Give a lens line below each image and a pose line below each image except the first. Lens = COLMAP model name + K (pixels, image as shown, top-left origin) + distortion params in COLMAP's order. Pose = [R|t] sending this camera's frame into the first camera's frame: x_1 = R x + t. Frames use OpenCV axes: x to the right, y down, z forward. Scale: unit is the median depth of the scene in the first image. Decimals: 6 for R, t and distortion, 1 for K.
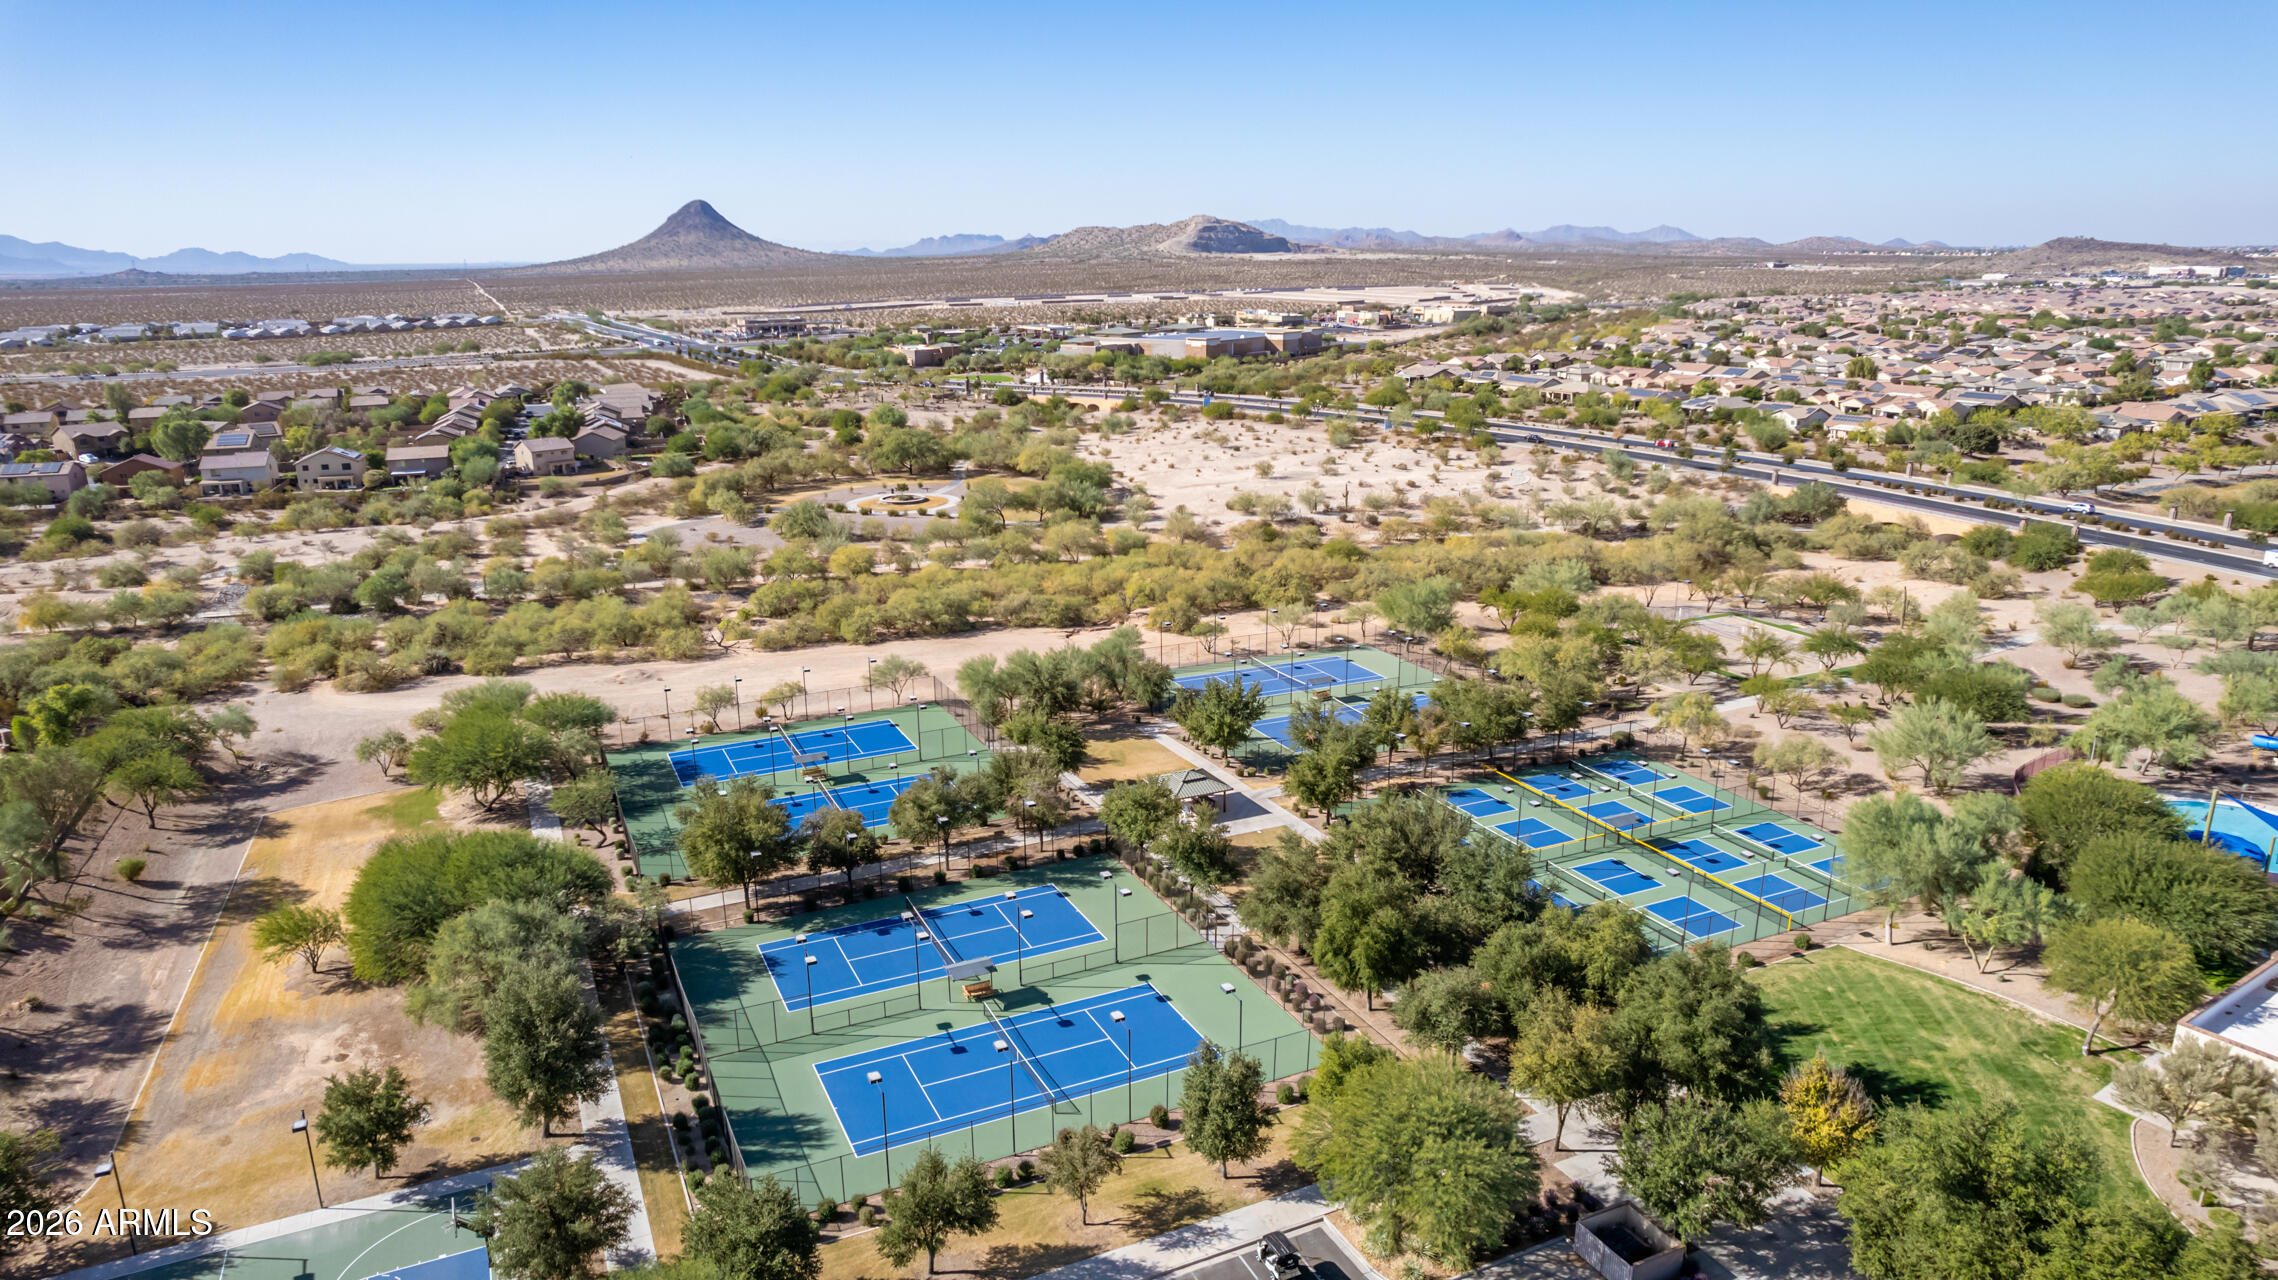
lens RADIAL K [[1460.8, 0, 1131.9], [0, 1460.8, 652.6], [0, 0, 1]] dist [-0.065482, 0.054894]
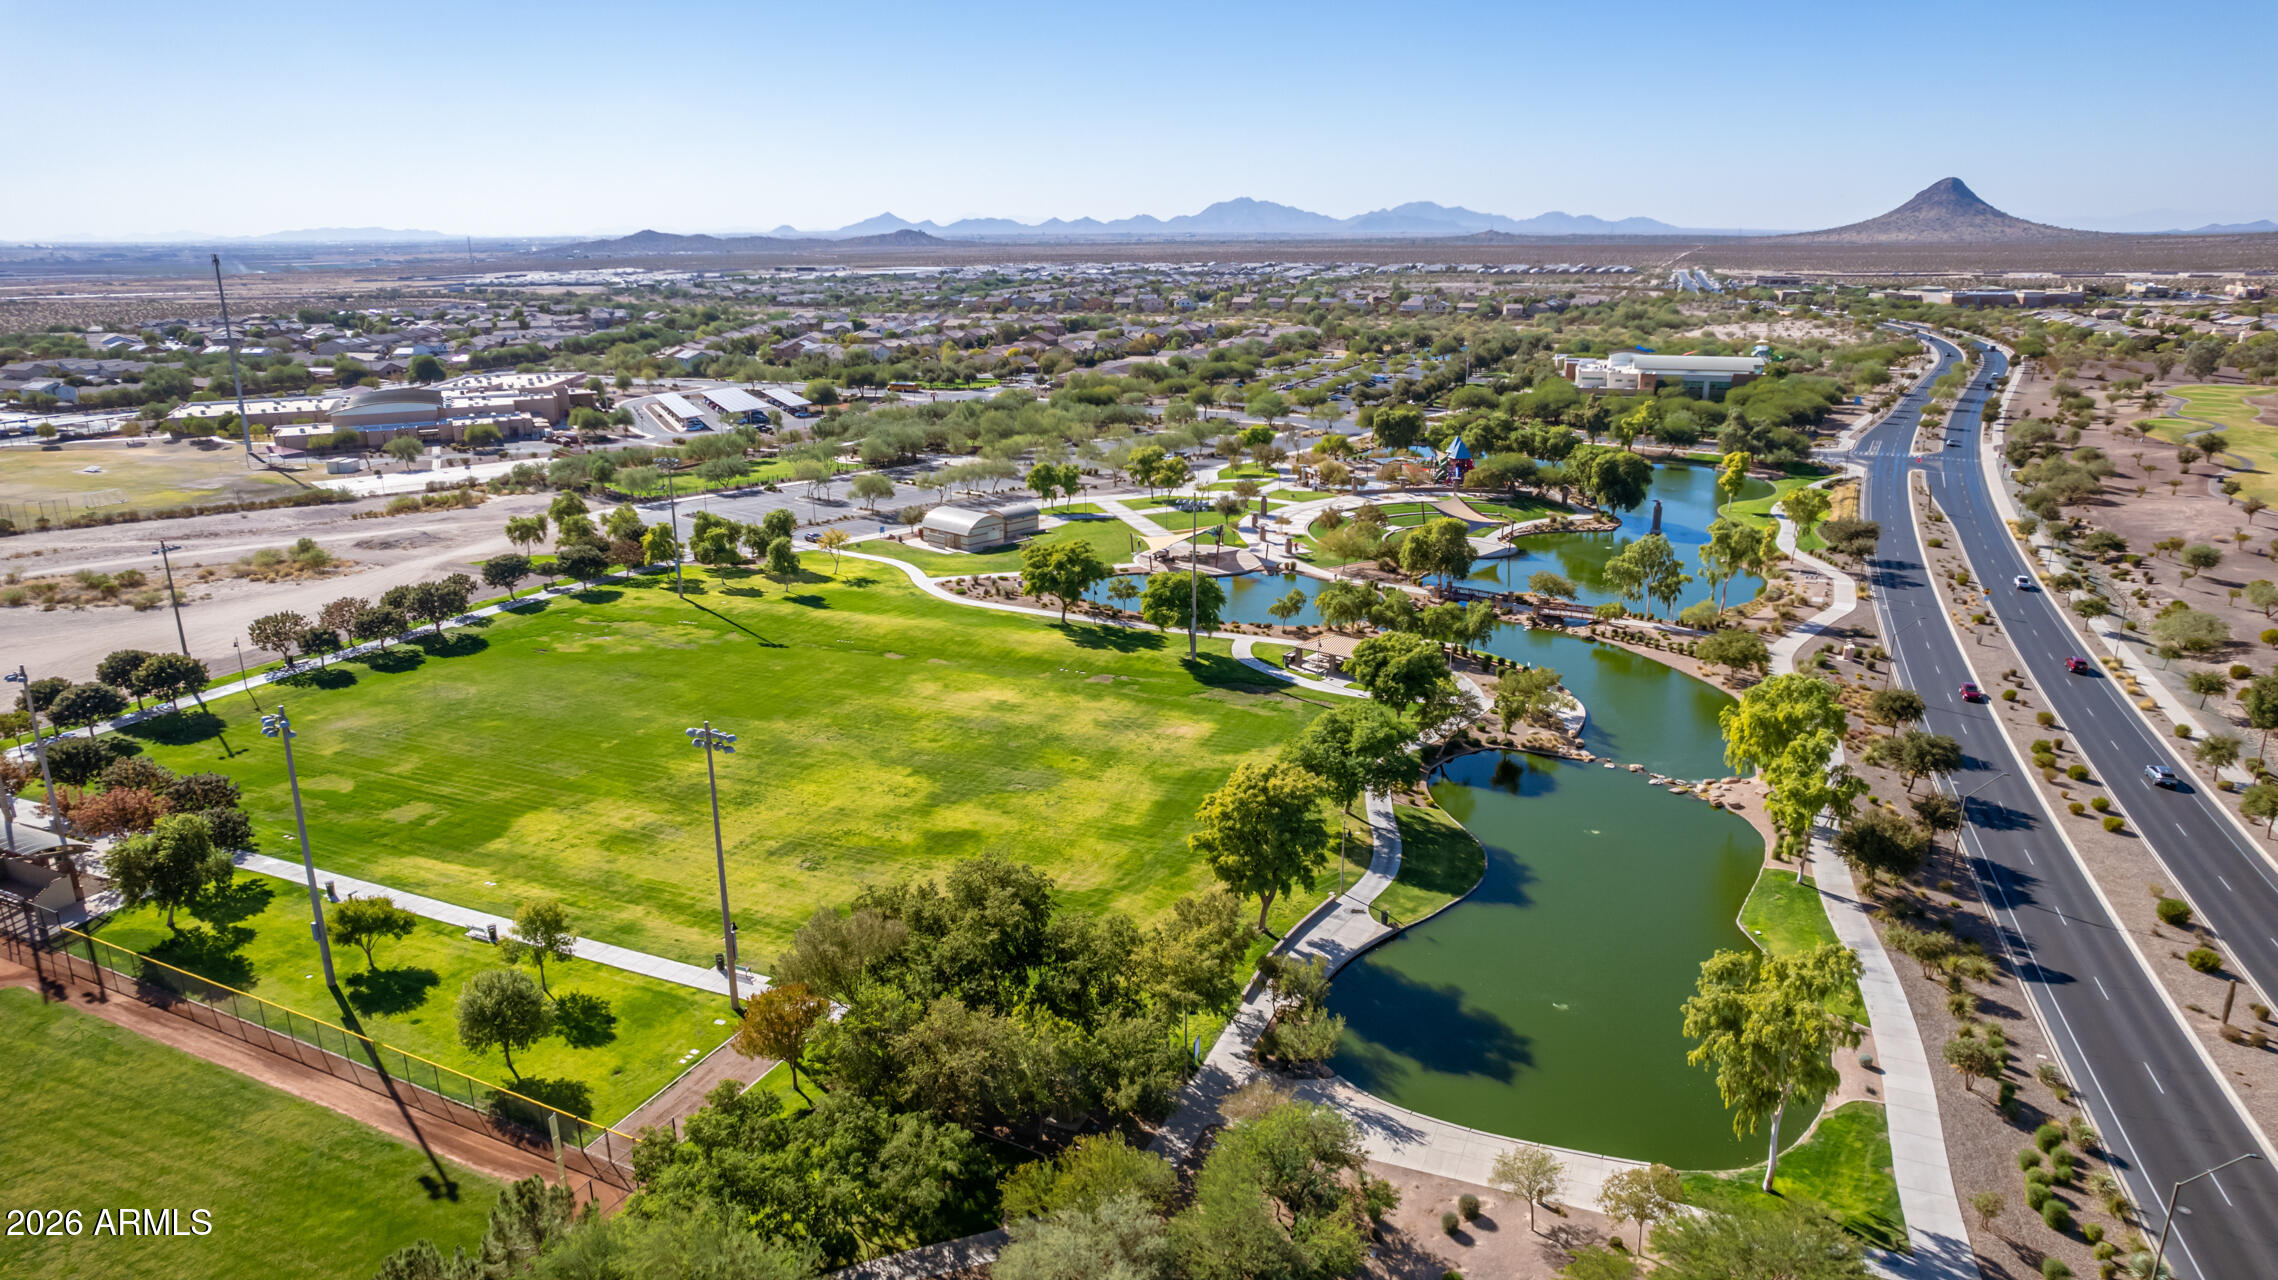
lens RADIAL K [[1460.8, 0, 1148.5], [0, 1460.8, 644.4], [0, 0, 1]] dist [-0.065482, 0.054894]
pose [[0.675023, 0.210597, -0.707101, 0.630345], [-0.199209, 0.974825, 0.100161, 0.178828], [0.710394, 0.073250, 0.699982, -0.704805]]
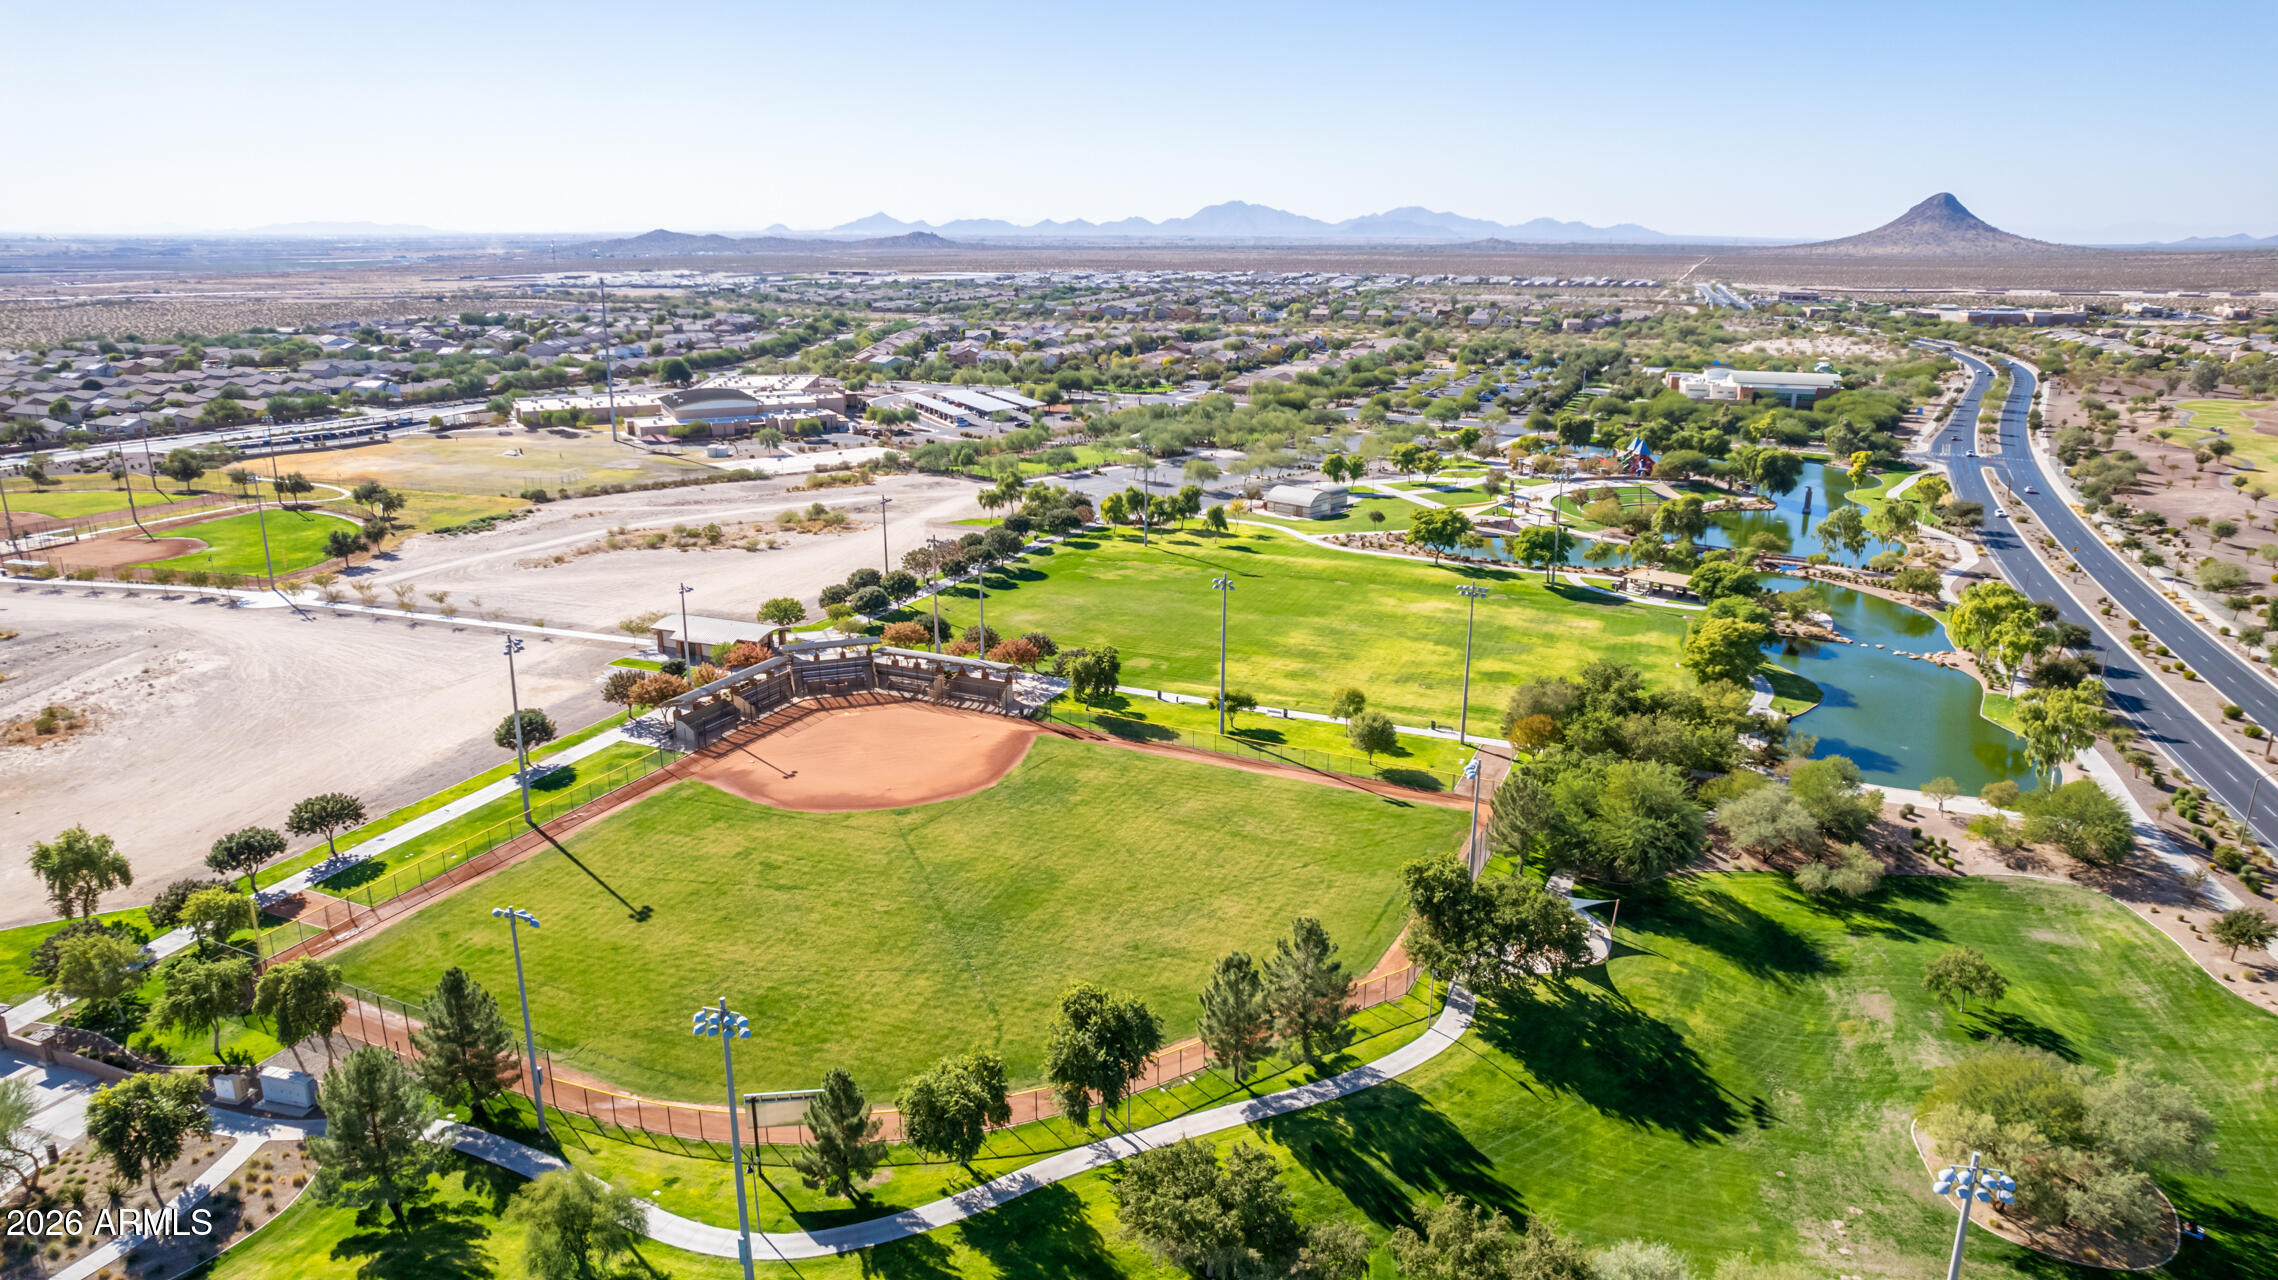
lens RADIAL K [[1460.8, 0, 1146.2], [0, 1460.8, 637.9], [0, 0, 1]] dist [-0.065482, 0.054894]
pose [[0.679923, 0.211942, -0.701986, 0.652850], [-0.207174, 0.973840, 0.093357, 0.209565], [0.703408, 0.081958, 0.706045, -0.881204]]
